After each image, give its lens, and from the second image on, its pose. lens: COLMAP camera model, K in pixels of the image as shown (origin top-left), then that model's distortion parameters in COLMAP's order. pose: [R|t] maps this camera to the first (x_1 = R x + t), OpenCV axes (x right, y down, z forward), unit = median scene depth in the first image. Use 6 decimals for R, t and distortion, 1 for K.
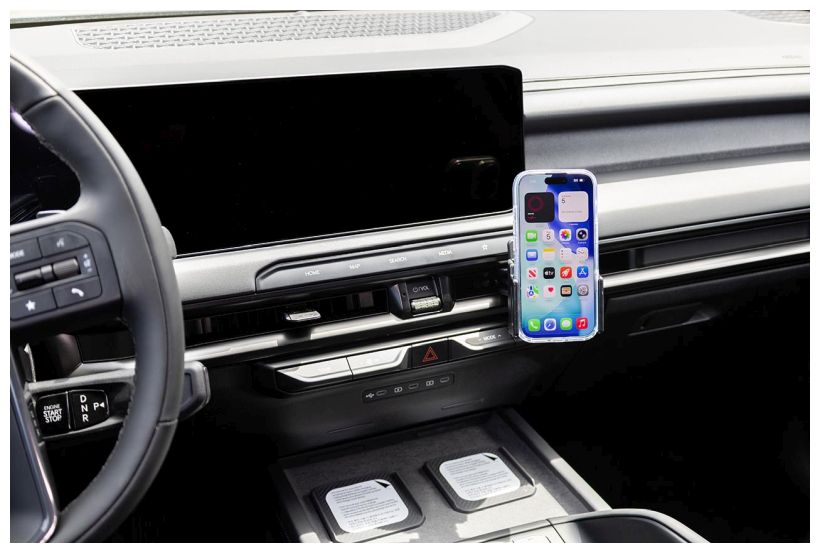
lens RADIAL K [[882.6, 0, 405.9], [0, 882.6, 267.8], [0, 0, 1]] dist [-0.076549, 0.000000]
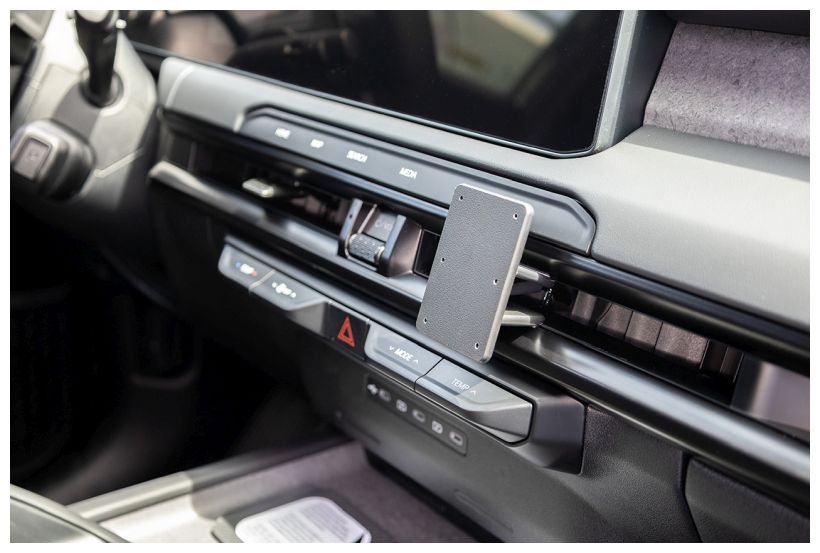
lens RADIAL K [[1059.6, 0, 413.4], [0, 1059.6, 282.2], [0, 0, 1]] dist [0.012353, 0.000000]
pose [[0.238660, 0.304785, -0.922034, 0.688315], [-0.397423, 0.896973, 0.193632, -0.087243], [0.886056, 0.320226, 0.335201, 0.801453]]
